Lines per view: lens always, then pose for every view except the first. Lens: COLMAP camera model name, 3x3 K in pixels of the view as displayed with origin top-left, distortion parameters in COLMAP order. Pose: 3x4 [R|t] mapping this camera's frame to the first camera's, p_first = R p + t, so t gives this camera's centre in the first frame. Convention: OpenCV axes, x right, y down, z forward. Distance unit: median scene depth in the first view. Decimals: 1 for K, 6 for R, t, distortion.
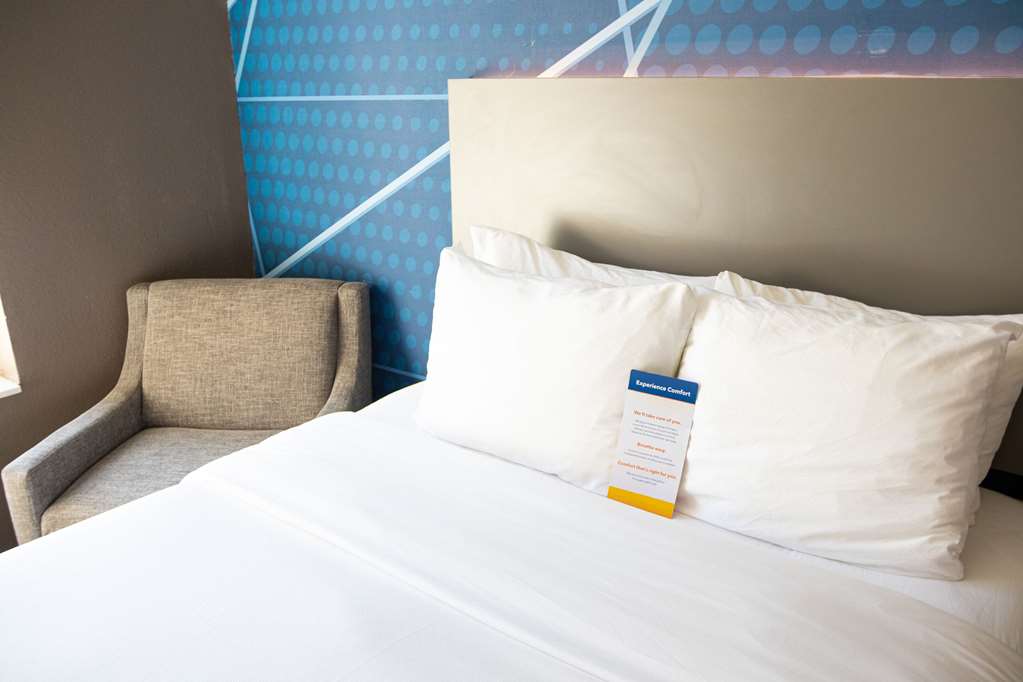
lens RADIAL K [[760.9, 0, 511.5], [0, 760.9, 341.0], [0, 0, 1]] dist [-0.064786, 0.008470]
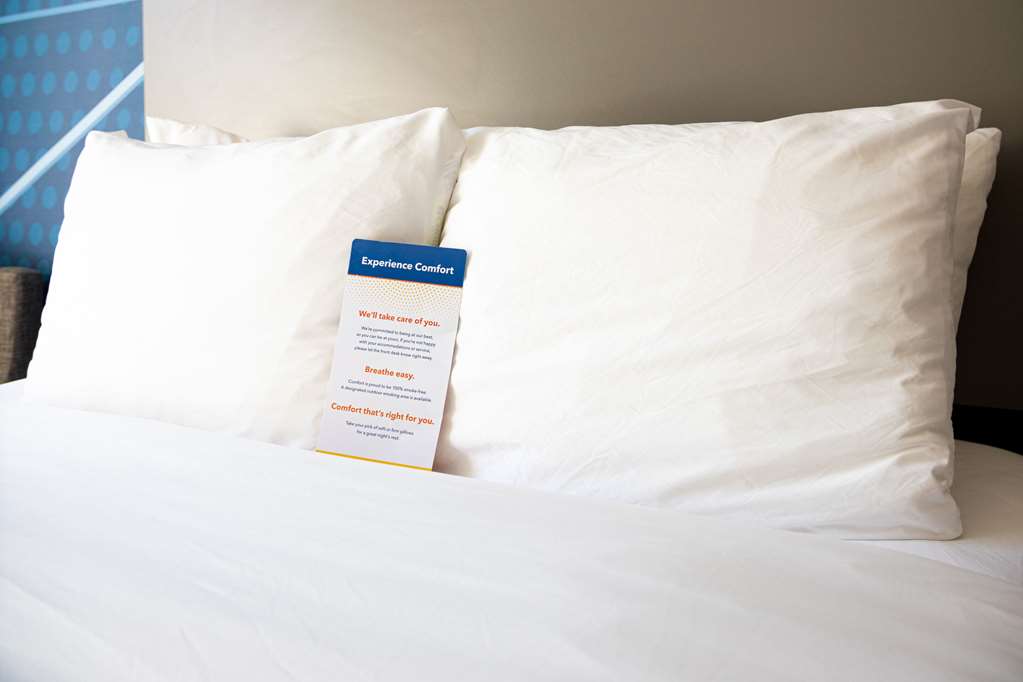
lens RADIAL K [[760.9, 0, 511.5], [0, 760.9, 341.0], [0, 0, 1]] dist [-0.064786, 0.008470]
pose [[0.974827, 0.002590, 0.222948, 0.150737], [0.036896, 0.984272, -0.172763, 0.221489], [-0.219889, 0.176640, 0.959399, 0.451988]]
